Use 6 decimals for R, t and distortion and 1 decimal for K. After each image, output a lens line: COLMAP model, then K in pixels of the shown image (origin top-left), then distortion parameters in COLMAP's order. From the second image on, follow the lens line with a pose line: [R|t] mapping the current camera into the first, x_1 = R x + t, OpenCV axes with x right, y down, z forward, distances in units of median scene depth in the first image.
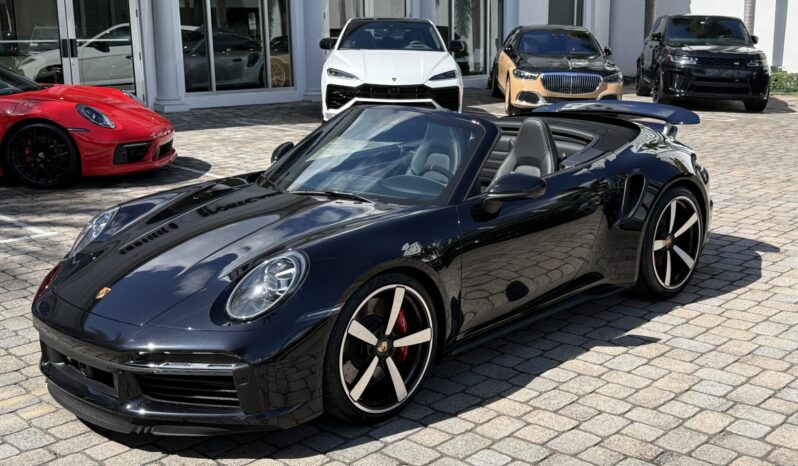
lens RADIAL K [[947.8, 0, 402.4], [0, 947.8, 232.9], [0, 0, 1]] dist [0.088856, 0.000000]
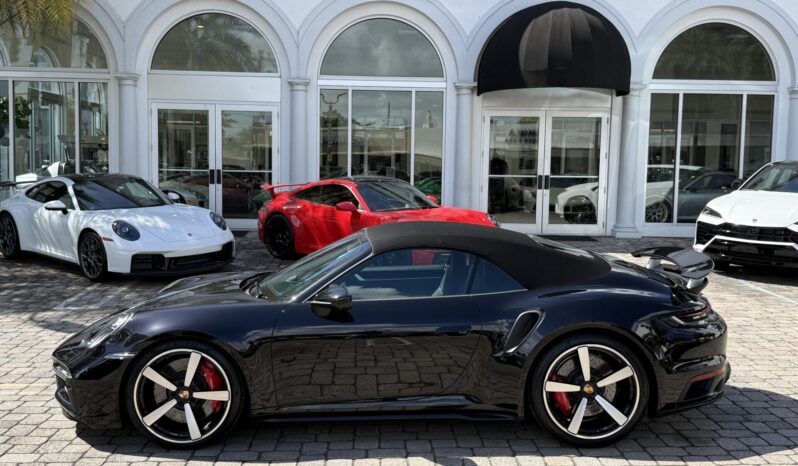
lens RADIAL K [[835.2, 0, 402.0], [0, 835.2, 233.8], [0, 0, 1]] dist [0.066565, 0.000000]
pose [[0.702623, 0.079482, -0.707110, 0.618336], [-0.170476, 0.983604, -0.058833, -0.053556], [0.690840, 0.161883, 0.704652, 0.192821]]
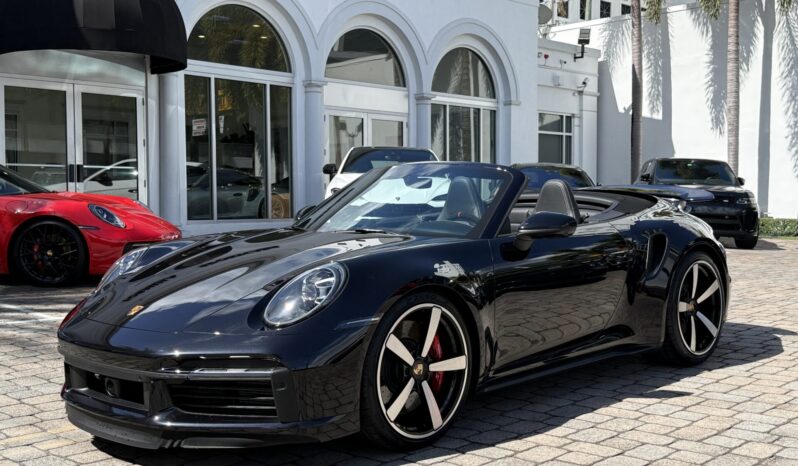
lens RADIAL K [[947.8, 0, 405.9], [0, 947.8, 237.1], [0, 0, 1]] dist [0.088856, 0.000000]
pose [[0.999787, 0.008203, 0.018925, -0.031767], [-0.004851, 0.985288, -0.170833, 0.090795], [-0.020048, 0.170705, 0.985118, 0.010241]]
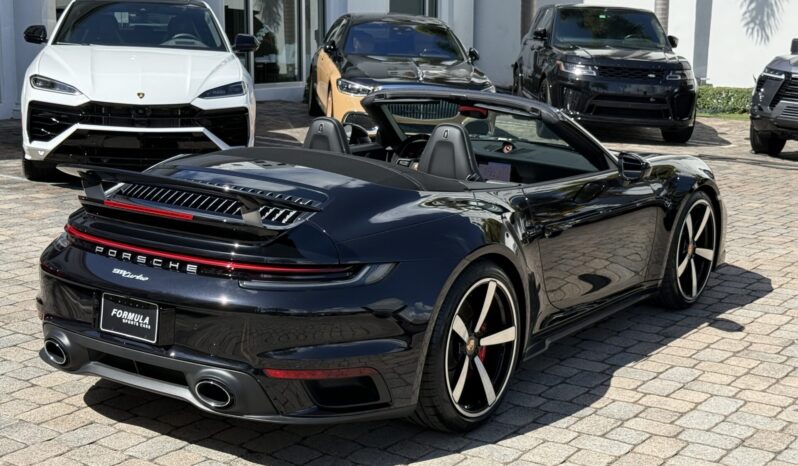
lens RADIAL K [[1251.5, 0, 391.6], [0, 1251.5, 226.2], [0, 0, 1]] dist [0.152438, 0.000000]
pose [[0.989116, -0.002637, 0.147117, 0.054396], [0.008856, 0.999094, -0.041637, -0.068633], [-0.146874, 0.042487, 0.988242, 0.279093]]
